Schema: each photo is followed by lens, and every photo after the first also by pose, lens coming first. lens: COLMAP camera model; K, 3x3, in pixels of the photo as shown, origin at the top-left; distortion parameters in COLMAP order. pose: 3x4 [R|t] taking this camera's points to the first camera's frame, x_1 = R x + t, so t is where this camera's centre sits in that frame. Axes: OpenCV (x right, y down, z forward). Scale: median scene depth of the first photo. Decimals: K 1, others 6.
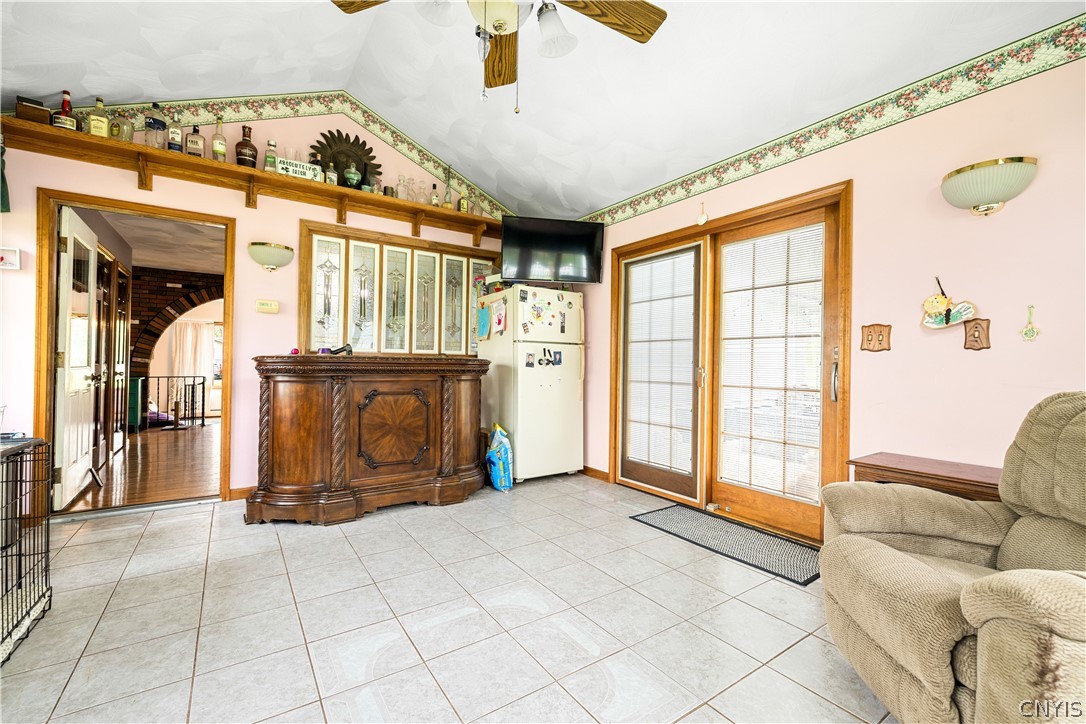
lens RADIAL K [[468.8, 0, 546.1], [0, 468.8, 360.9], [0, 0, 1]] dist [-0.001784, -0.000311]
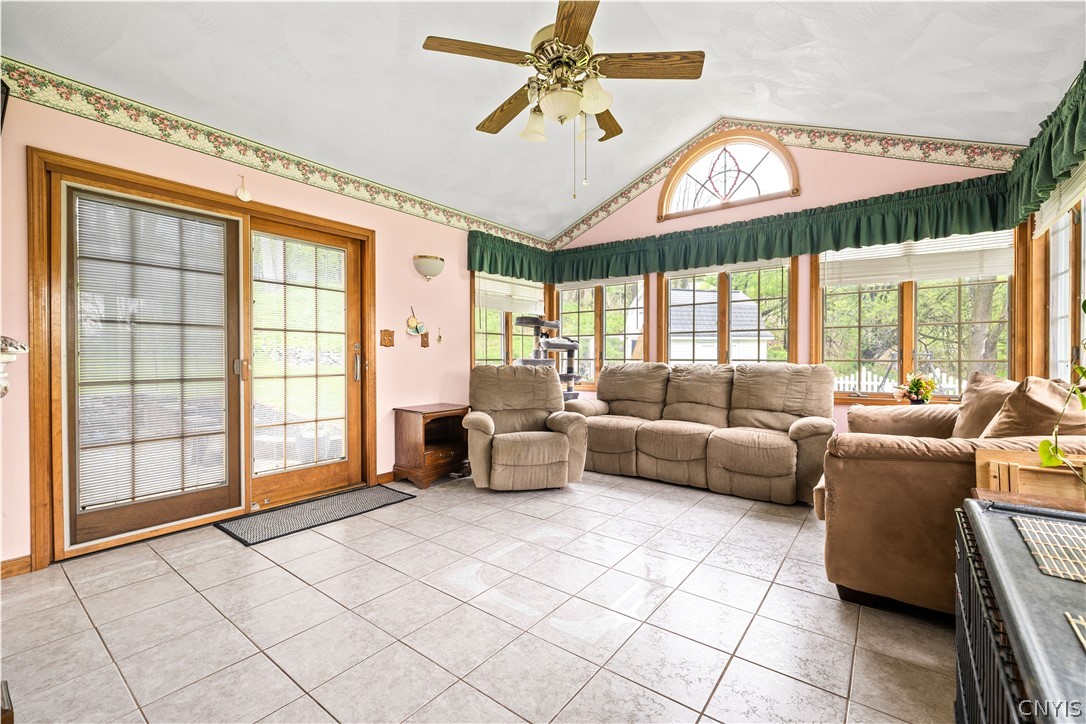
lens RADIAL K [[468.8, 0, 535.1], [0, 468.8, 363.0], [0, 0, 1]] dist [-0.001784, -0.000311]
pose [[-0.324103, -0.025205, 0.945686, -1.105519], [-0.008895, 0.999682, 0.023595, -0.008879], [-0.945980, -0.000764, -0.324224, 1.188081]]
